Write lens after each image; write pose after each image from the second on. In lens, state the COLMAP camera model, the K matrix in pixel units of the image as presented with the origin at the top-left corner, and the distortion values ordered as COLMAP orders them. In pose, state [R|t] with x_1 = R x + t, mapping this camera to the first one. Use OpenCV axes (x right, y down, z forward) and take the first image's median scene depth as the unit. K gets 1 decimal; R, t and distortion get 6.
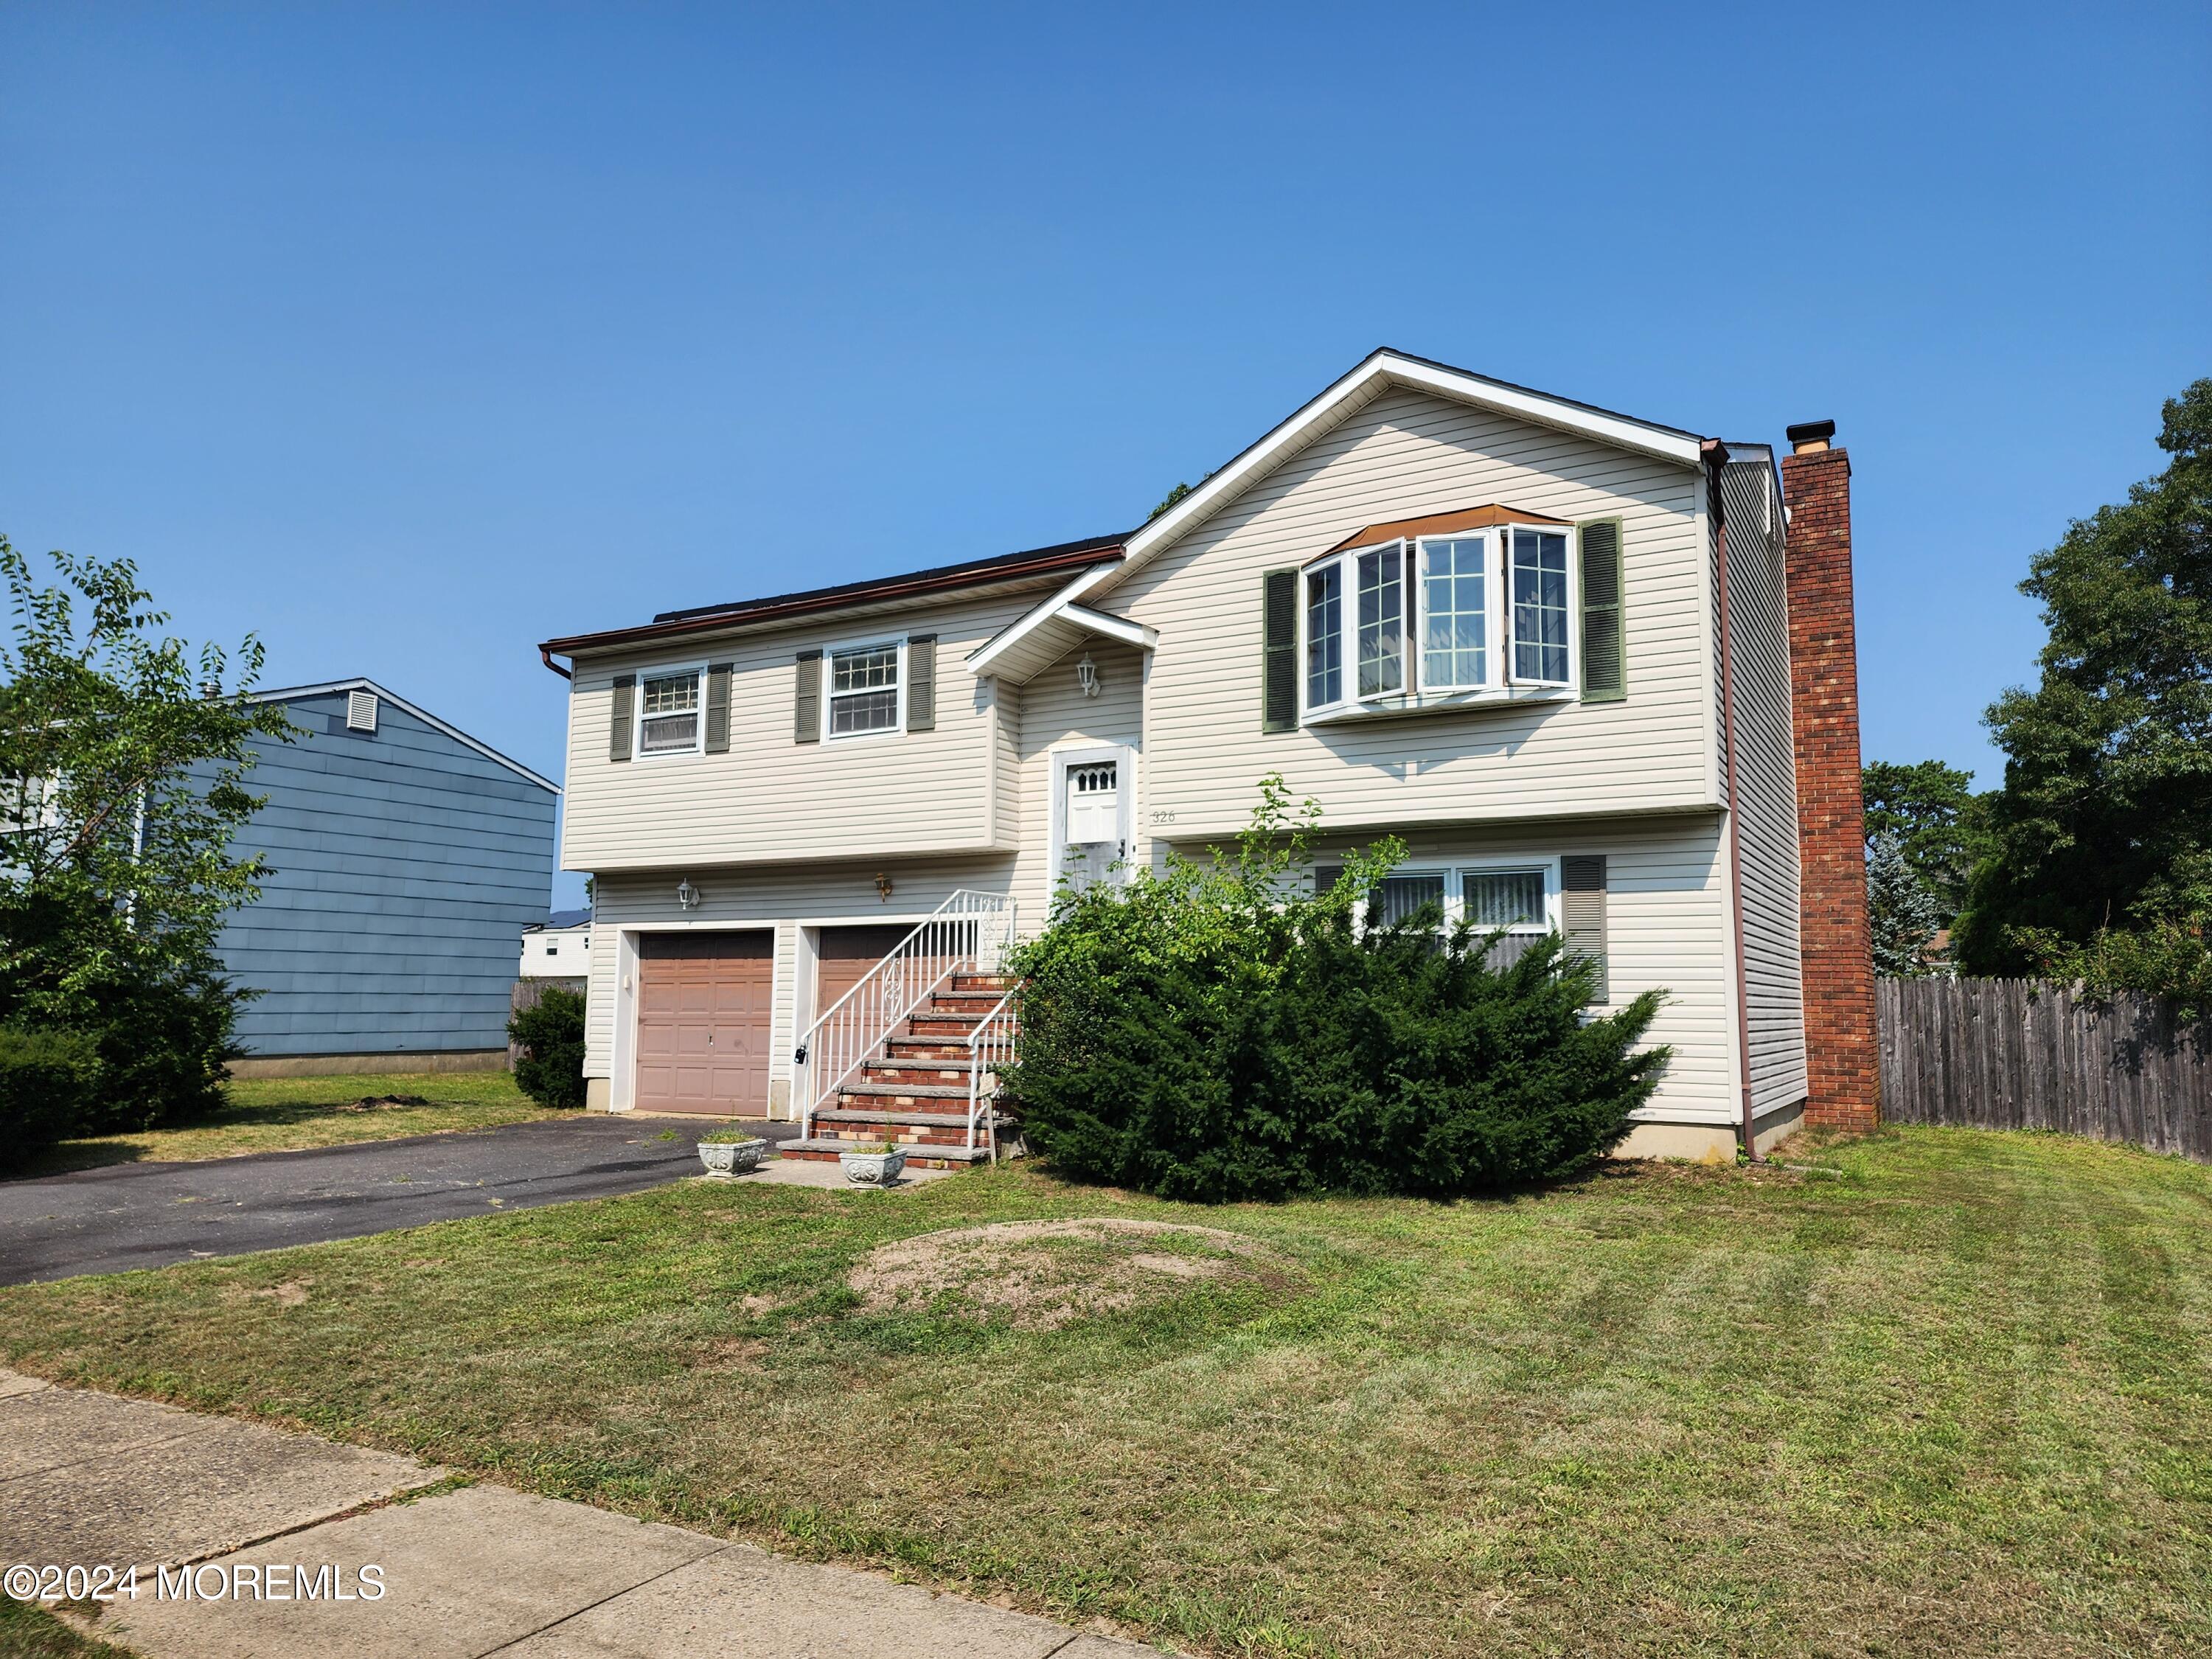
lens RADIAL K [[1465.1, 0, 1101.3], [0, 1465.1, 833.1], [0, 0, 1]] dist [0.052424, -0.010048]
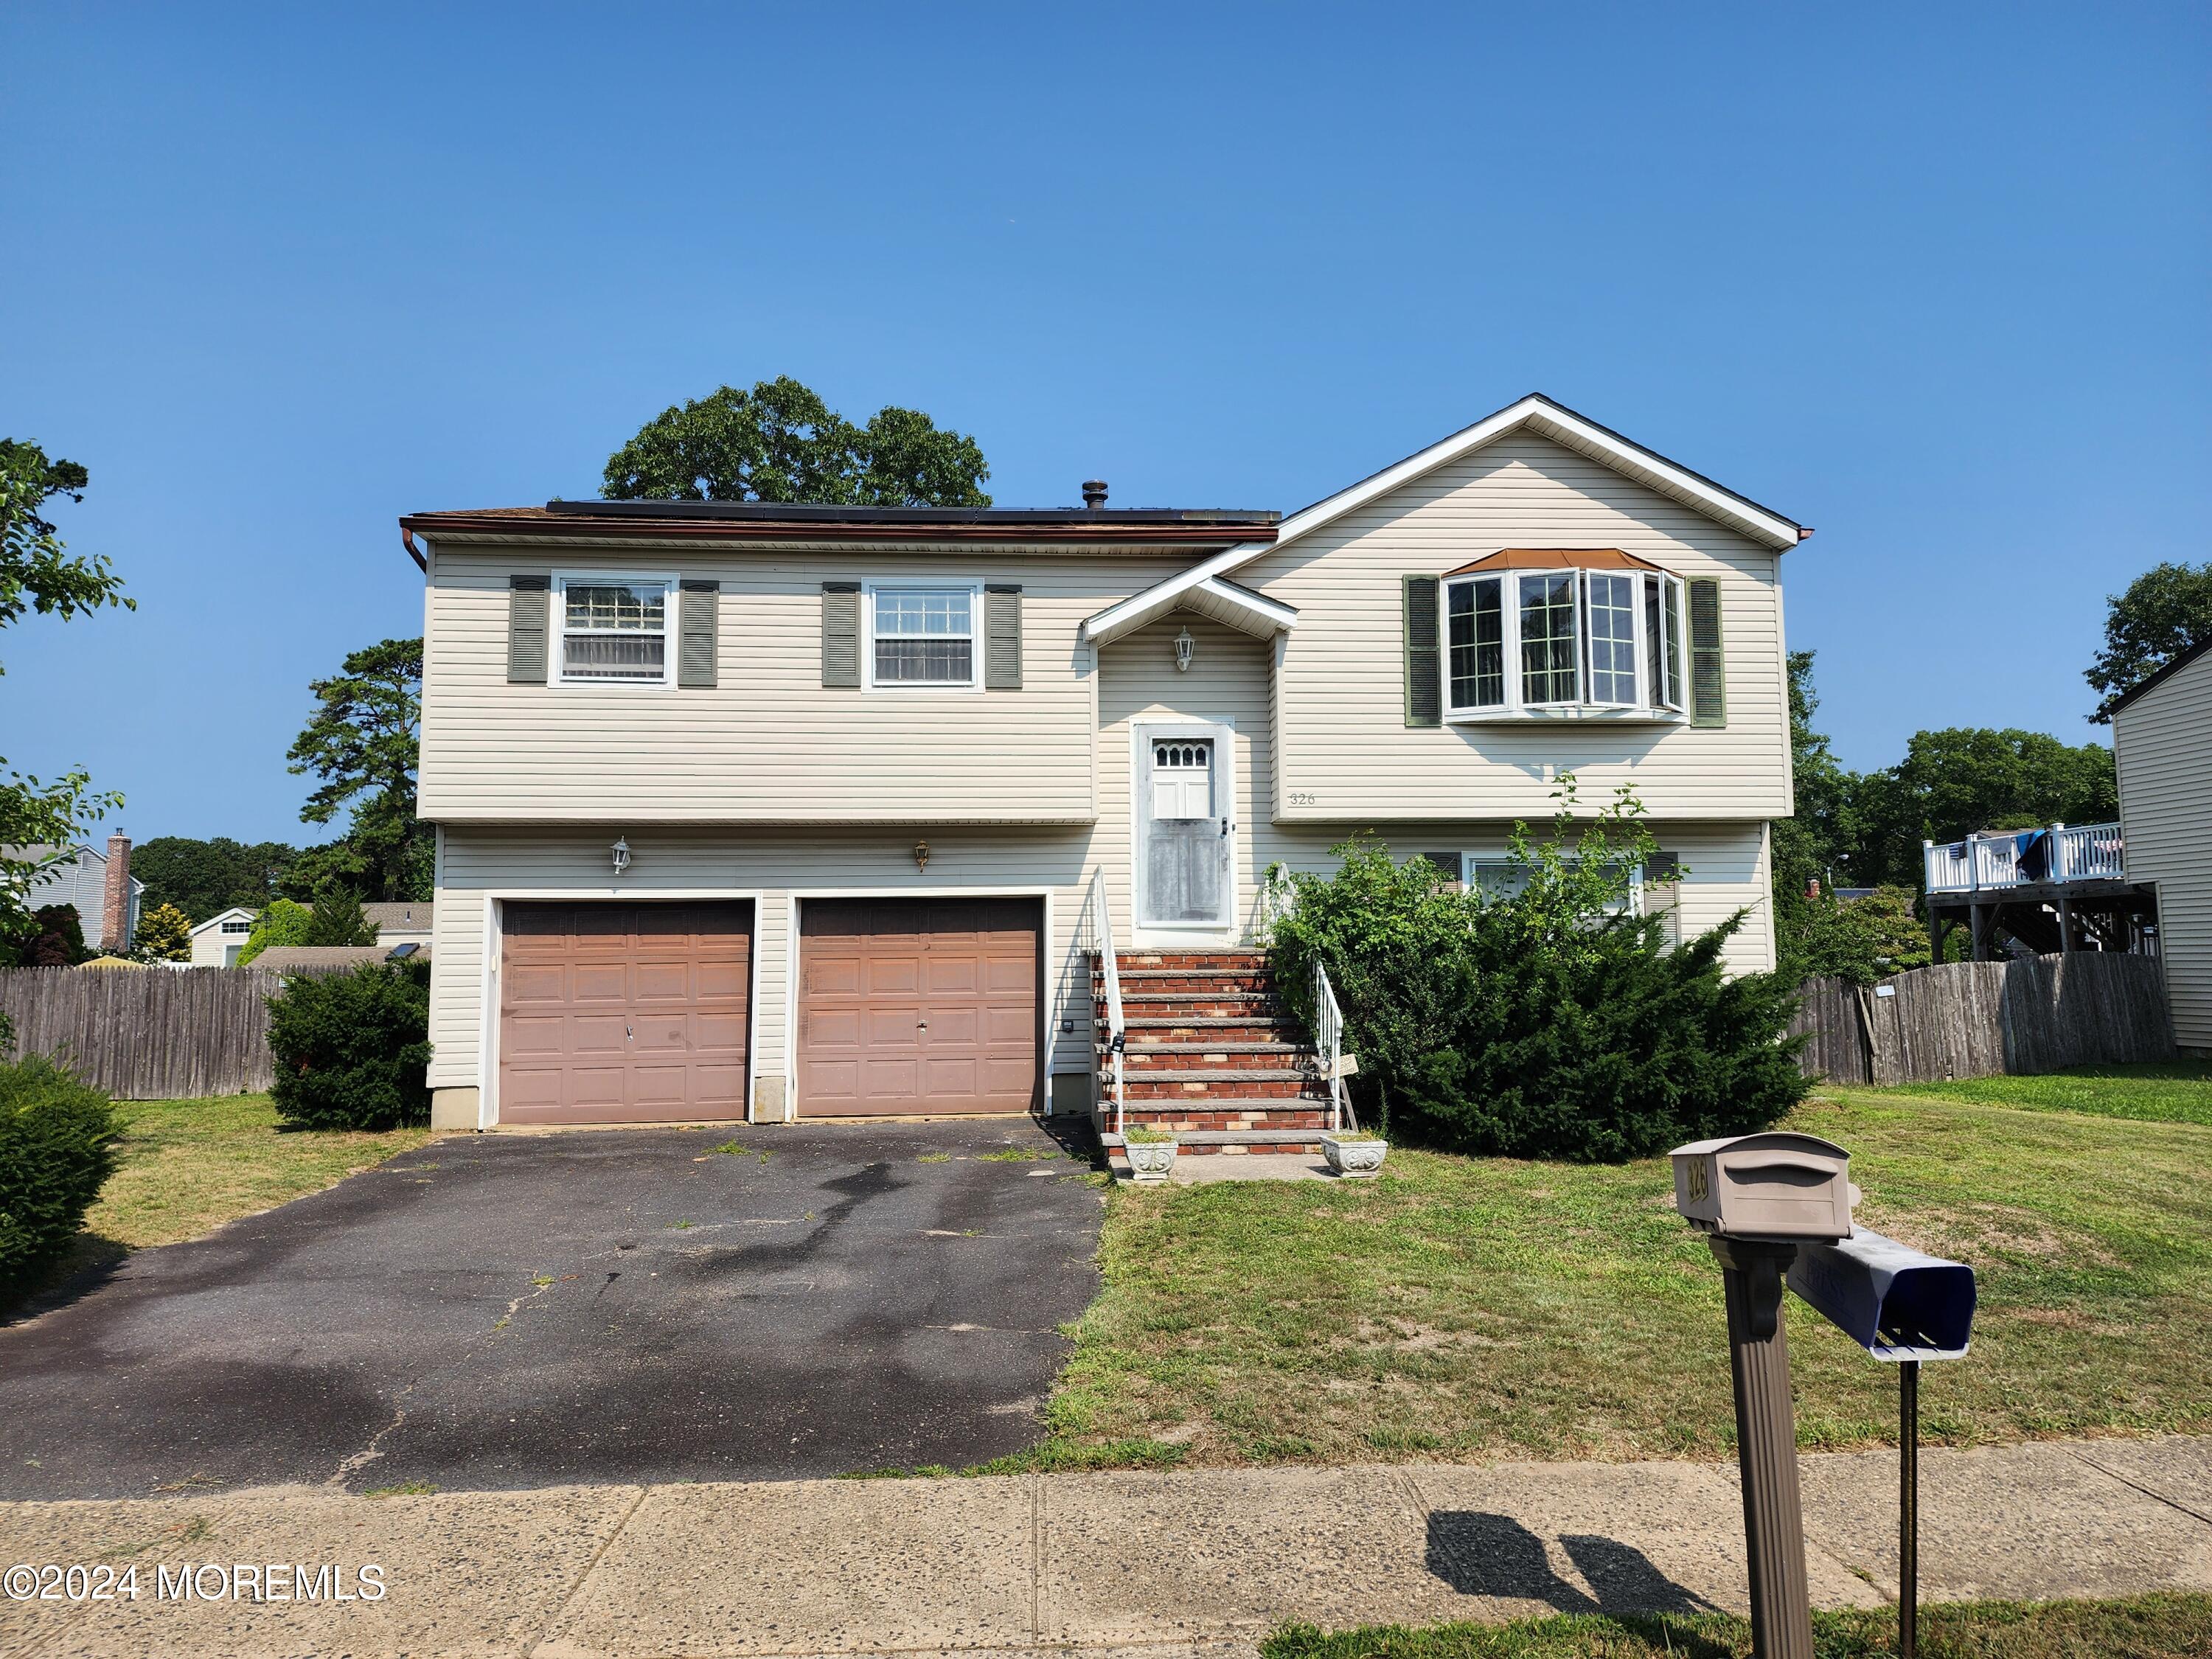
lens RADIAL K [[1465.1, 0, 1103.0], [0, 1465.1, 829.2], [0, 0, 1]] dist [0.052424, -0.010048]
pose [[0.833699, 0.038996, 0.550840, -0.593445], [-0.050055, 0.998734, 0.005054, 0.011035], [-0.549946, -0.031786, 0.834595, 0.201310]]
